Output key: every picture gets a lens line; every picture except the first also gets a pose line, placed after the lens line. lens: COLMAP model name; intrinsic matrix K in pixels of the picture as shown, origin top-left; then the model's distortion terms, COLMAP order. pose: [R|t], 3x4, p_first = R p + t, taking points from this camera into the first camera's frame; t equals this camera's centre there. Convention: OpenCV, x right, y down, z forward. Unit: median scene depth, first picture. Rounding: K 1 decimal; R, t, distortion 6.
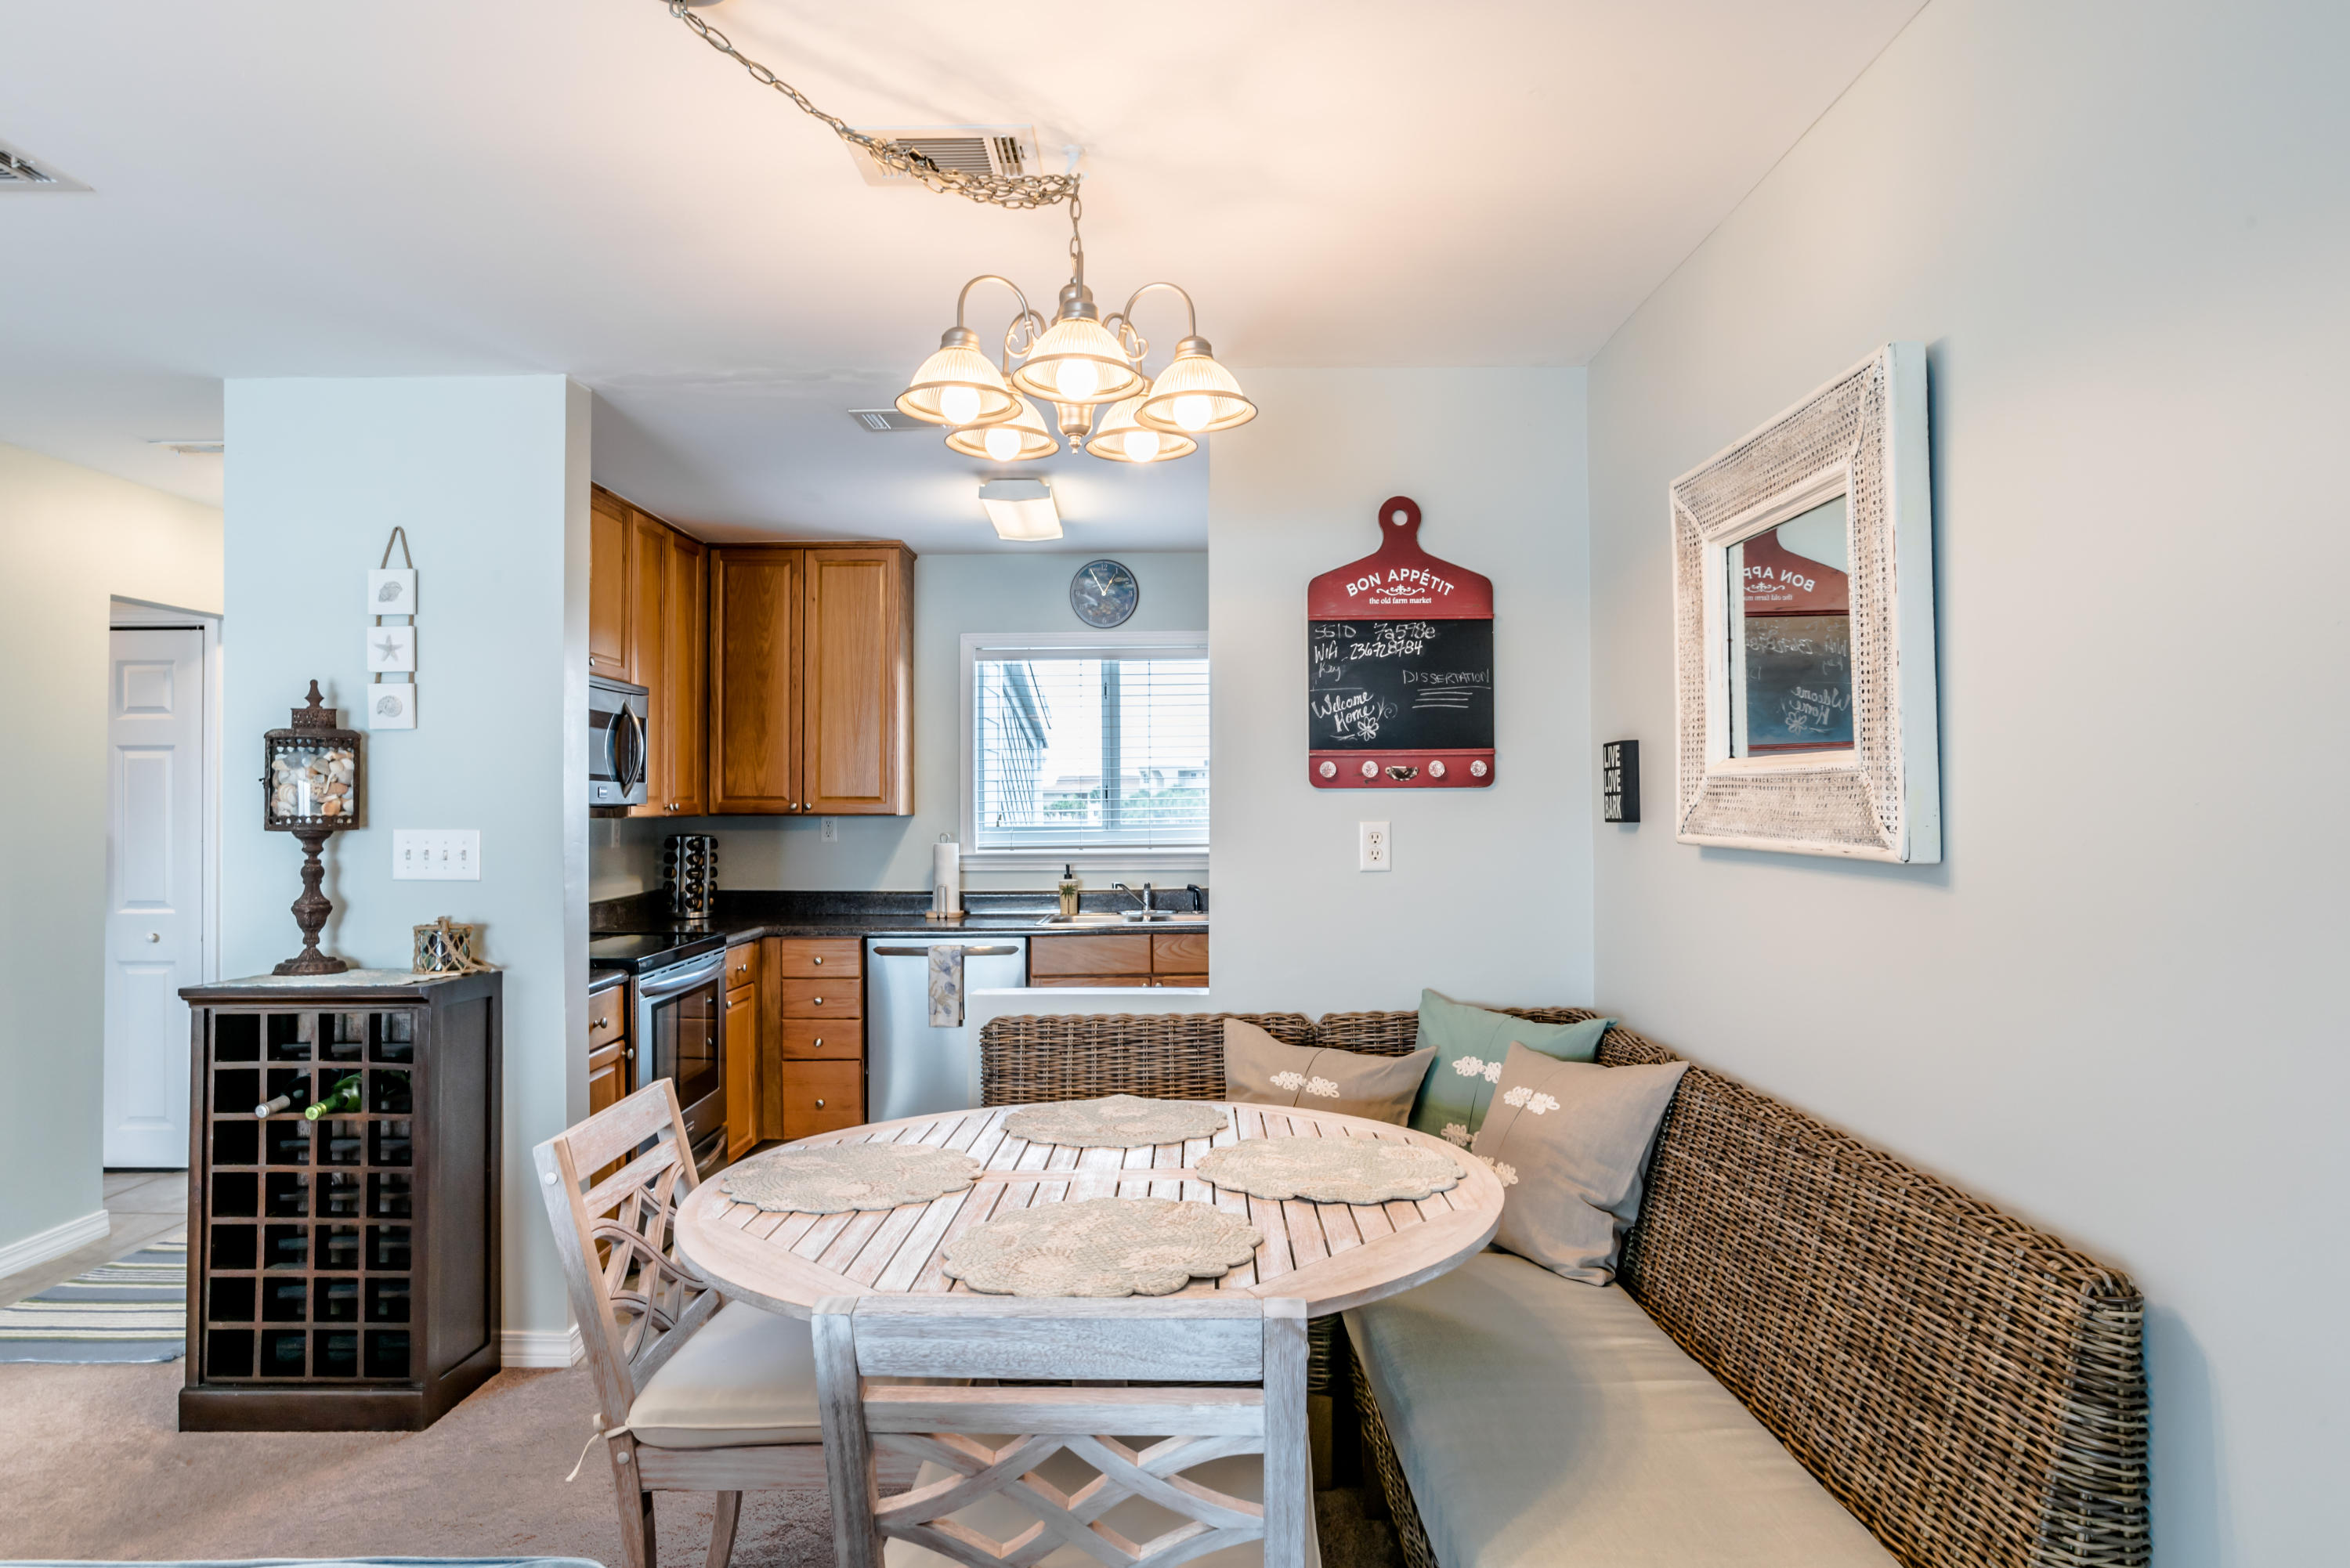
lens RADIAL K [[1340.1, 0, 1144.0], [0, 1340.1, 789.2], [0, 0, 1]] dist [-0.024505, 0.003040]
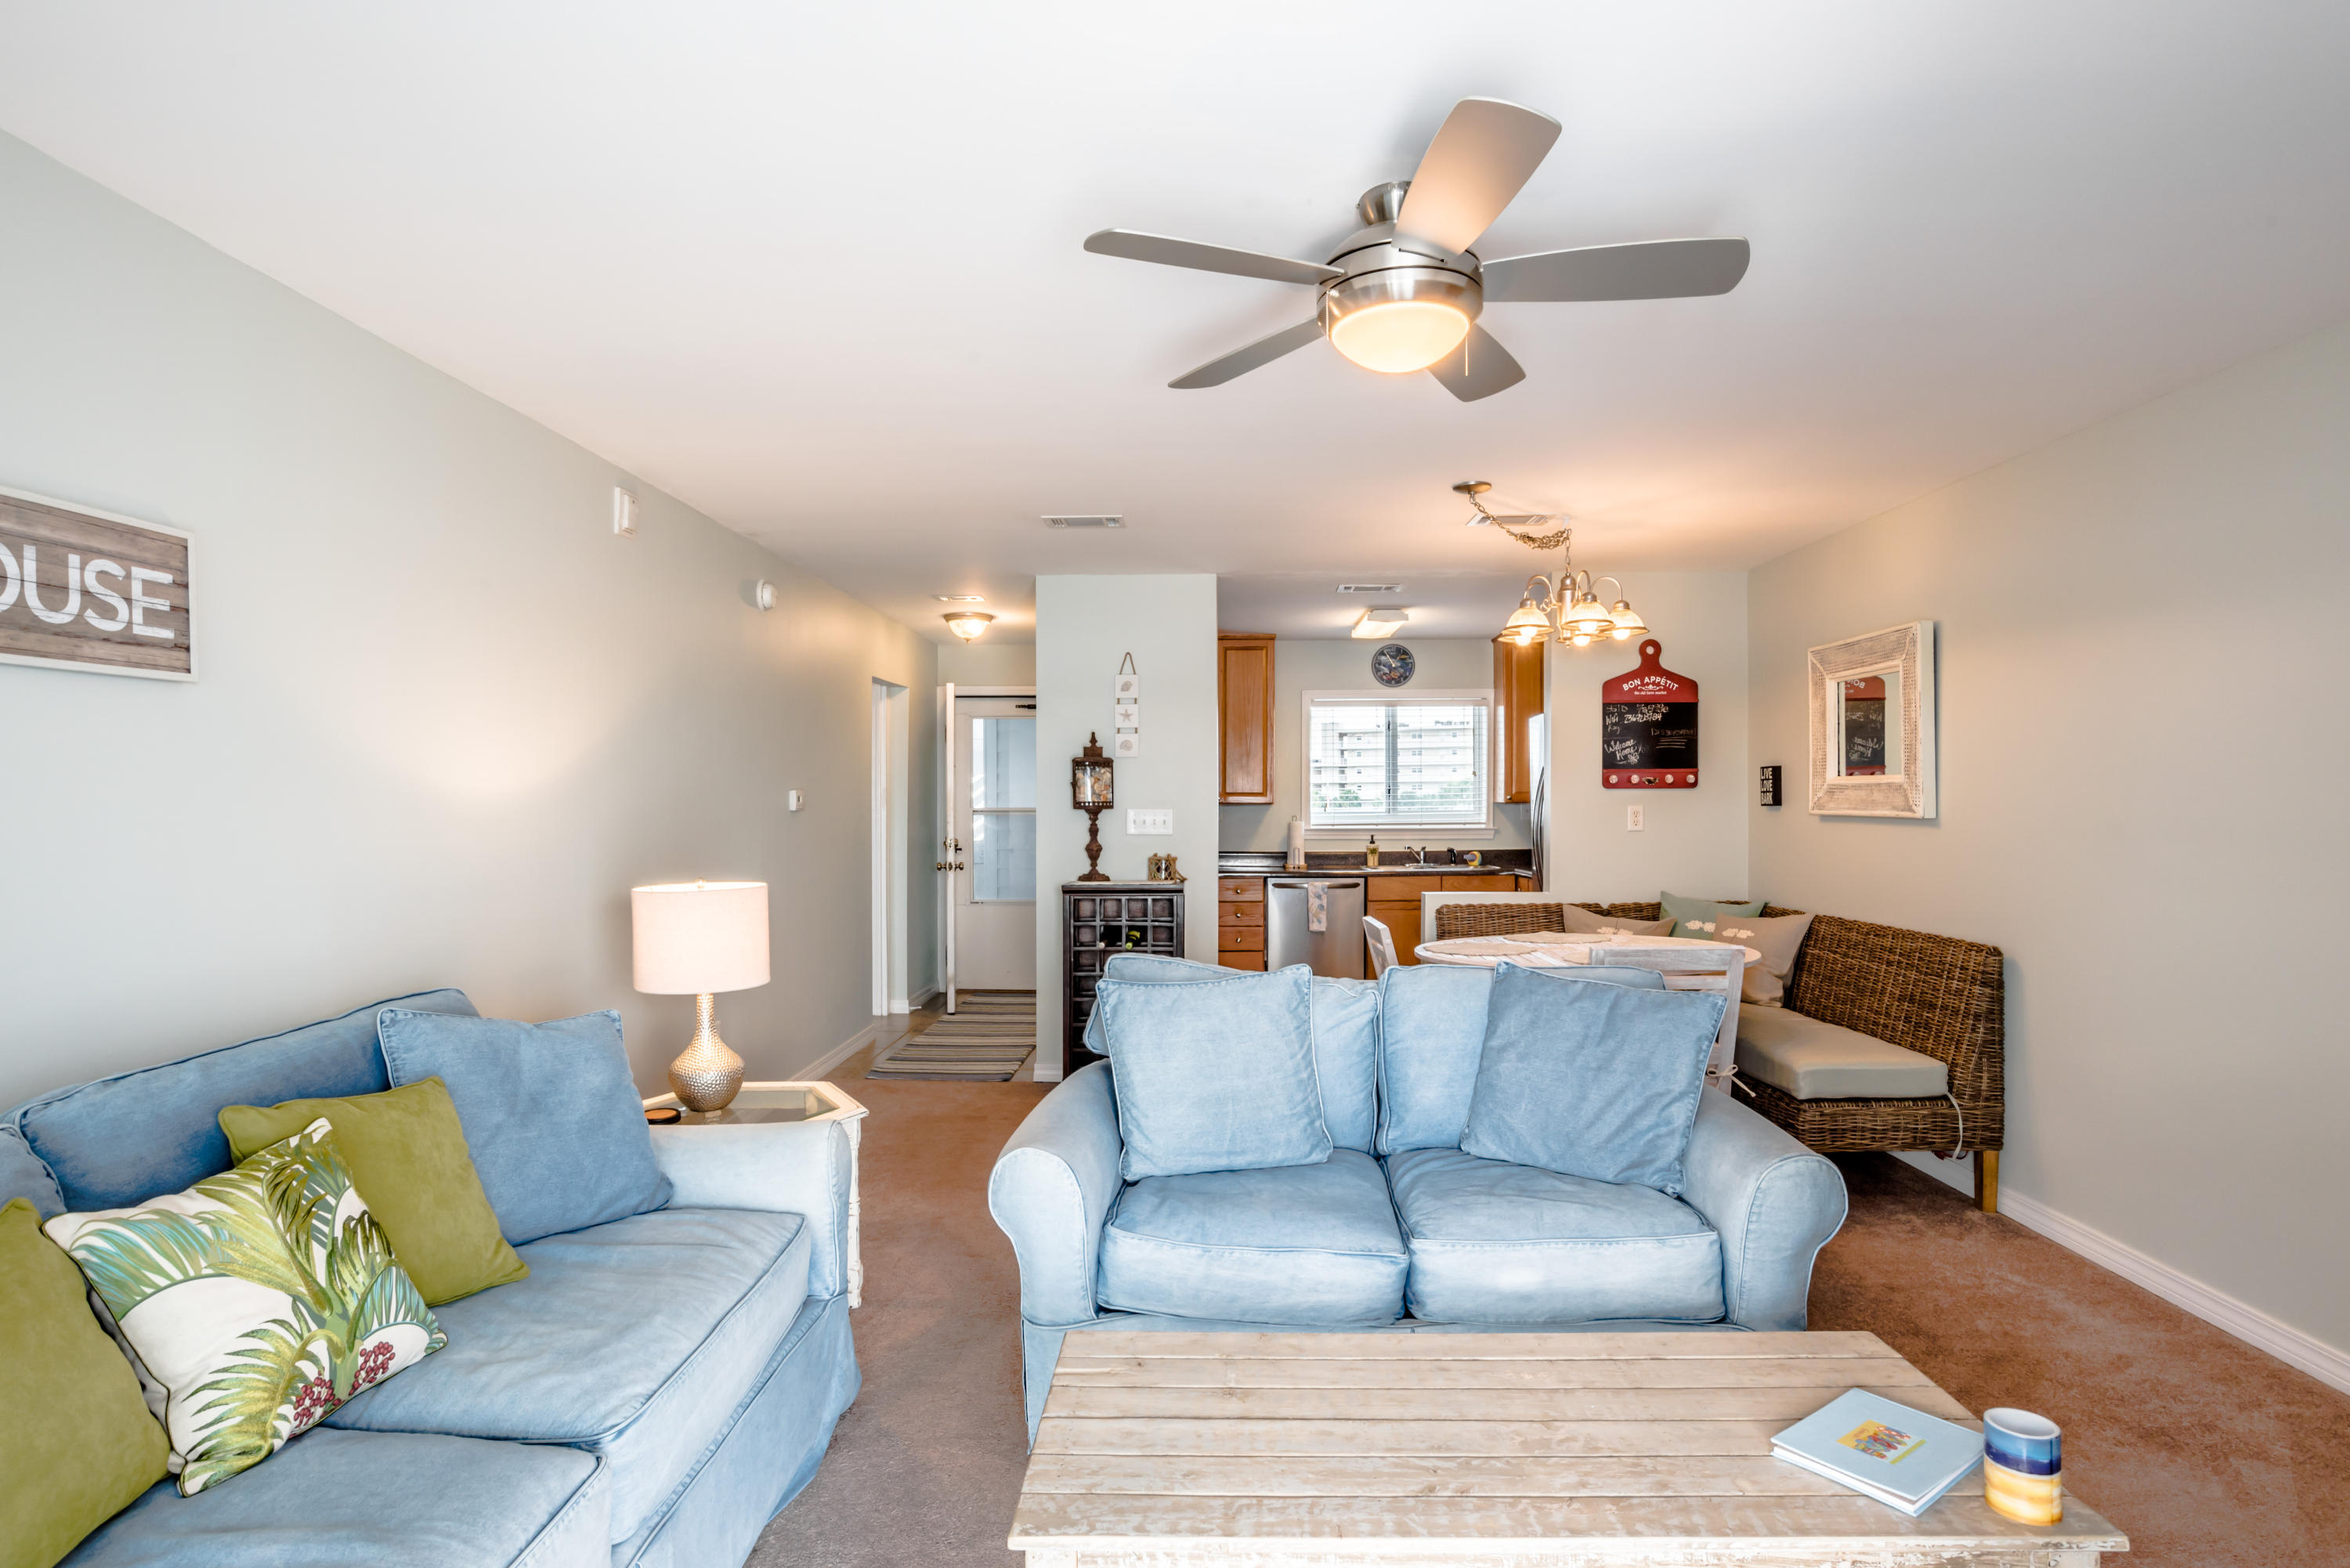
lens RADIAL K [[1184.5, 0, 1162.9], [0, 1184.5, 808.4], [0, 0, 1]] dist [-0.019452, 0.002069]
pose [[0.999579, 0.002670, -0.028905, -0.467124], [-0.002137, 0.999828, 0.018434, -0.002313], [0.028949, -0.018364, 0.999412, -0.741631]]
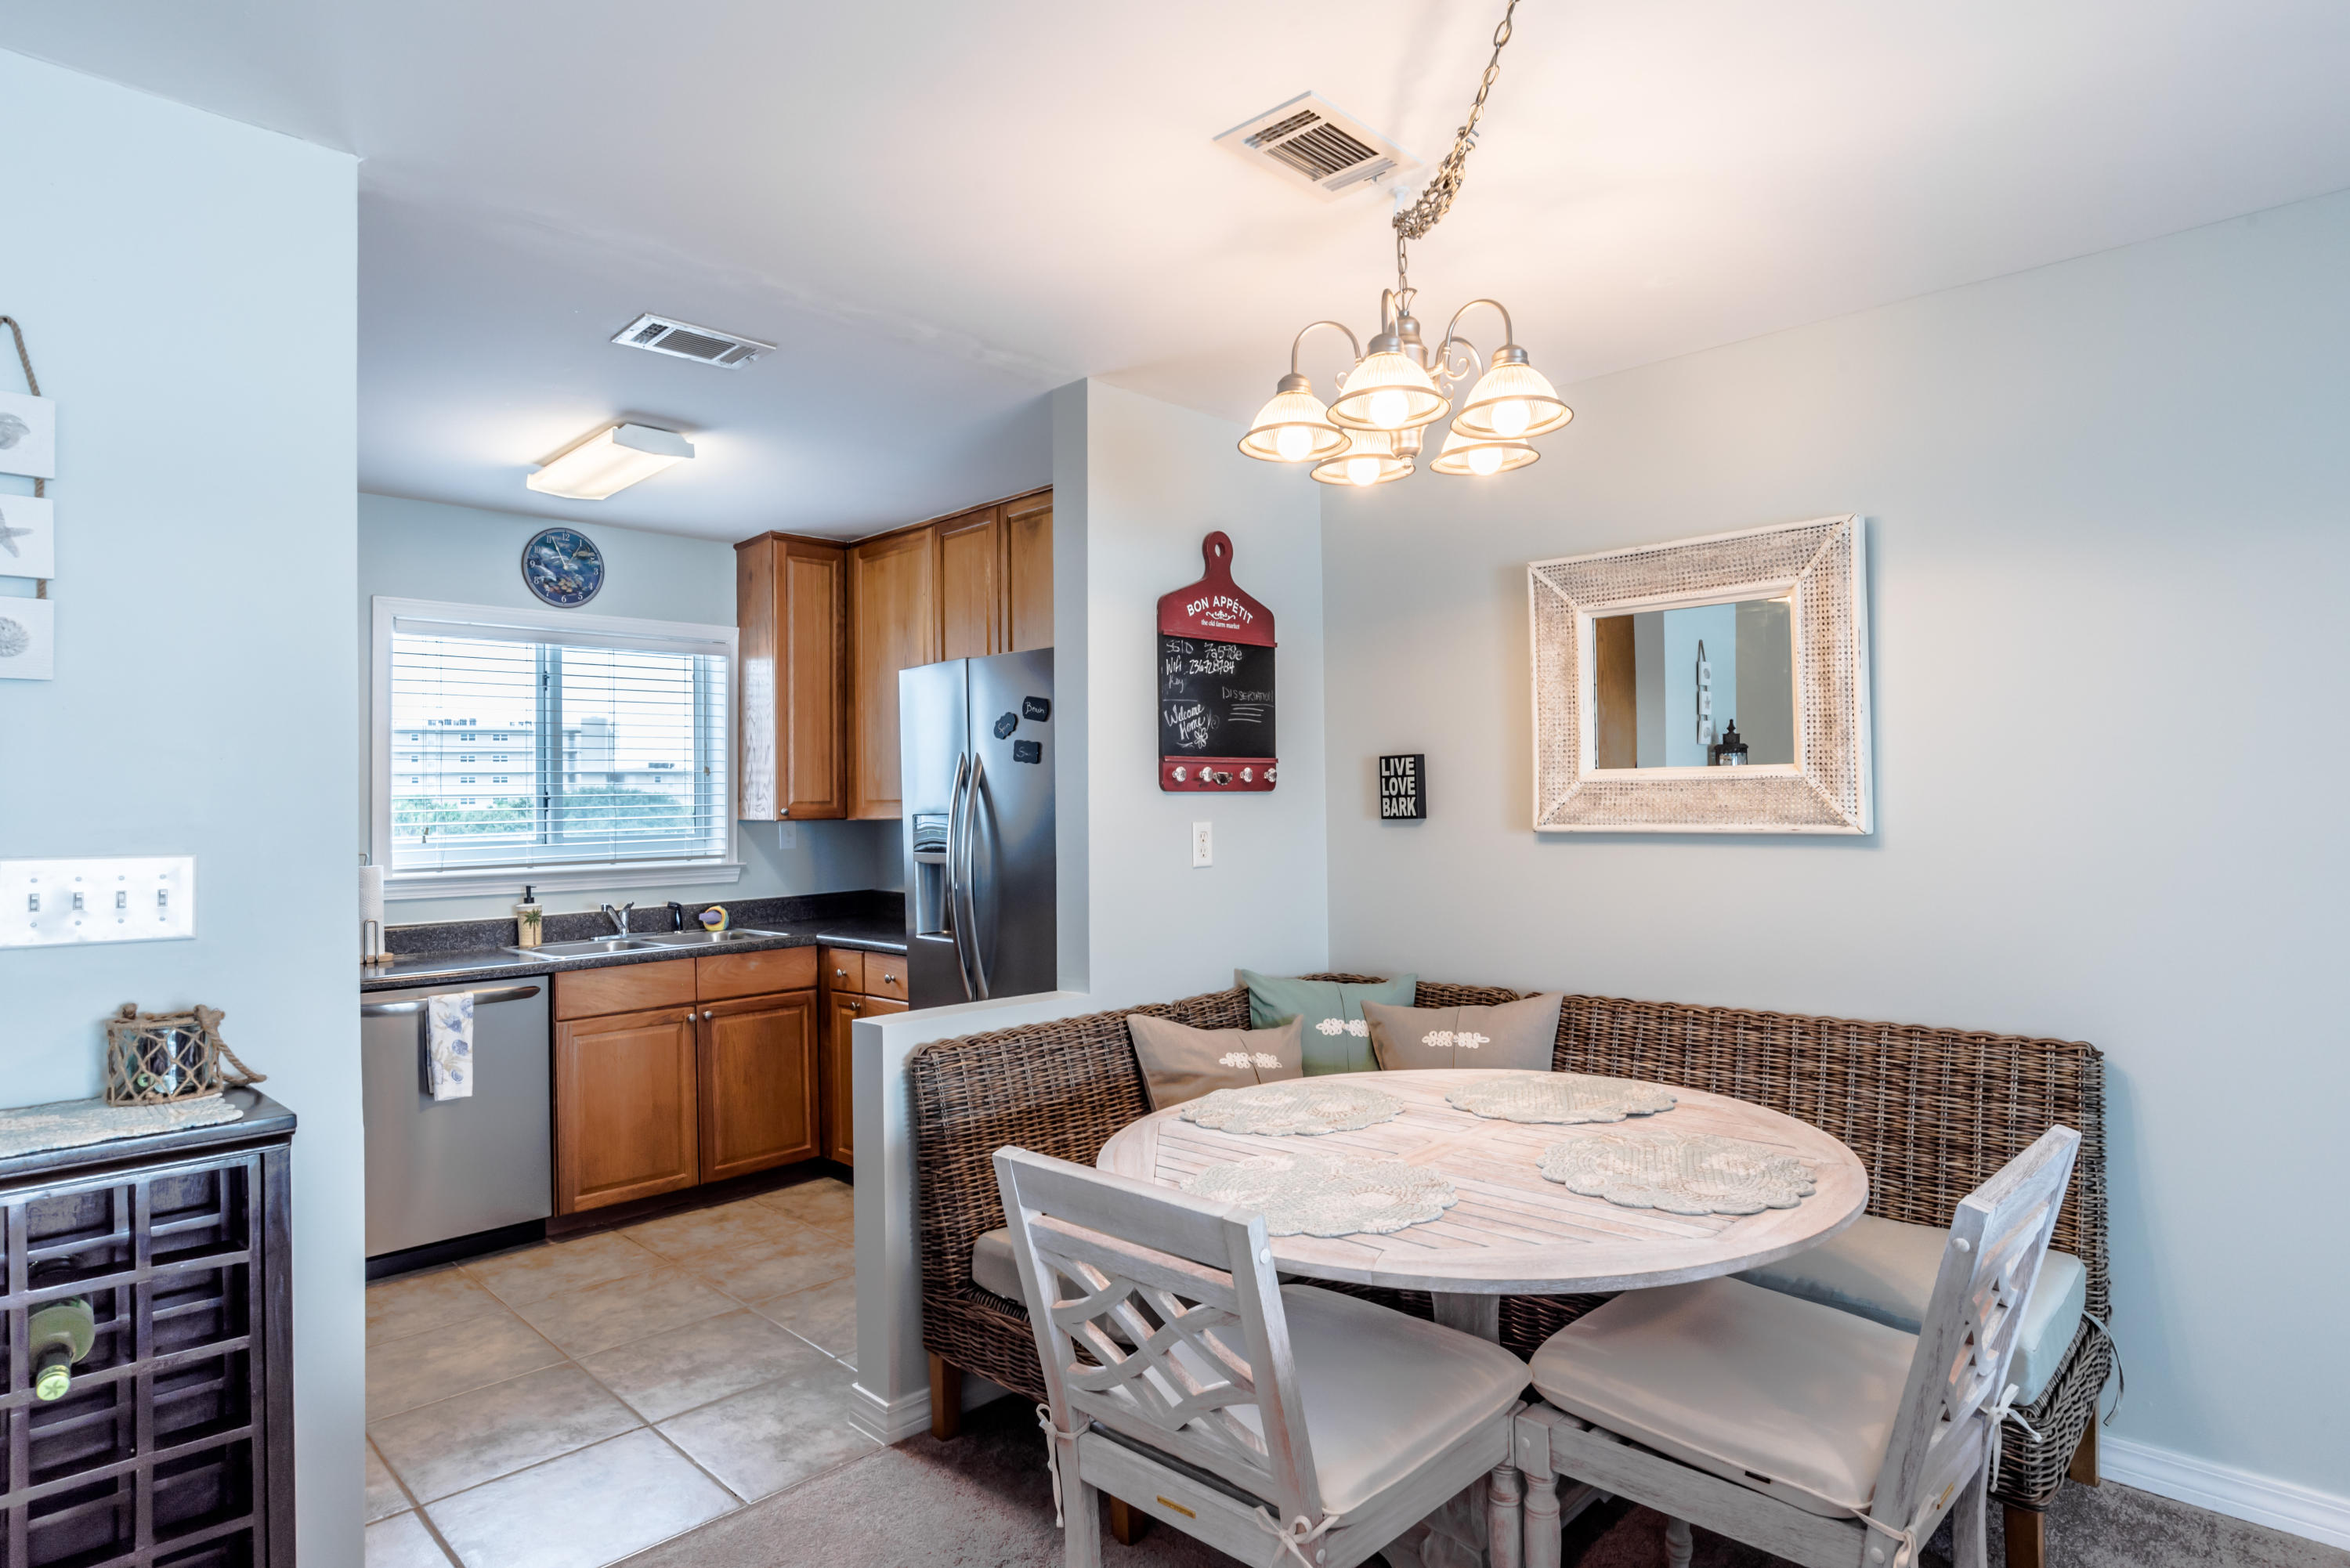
lens RADIAL K [[1292.6, 0, 1174.0], [0, 1292.6, 787.7], [0, 0, 1]] dist [-0.059511, 0.035039]
pose [[0.698716, 0.005351, 0.715379, -0.604408], [0.002322, 0.999950, -0.009747, 0.006190], [-0.715395, 0.008471, 0.698669, 0.272547]]
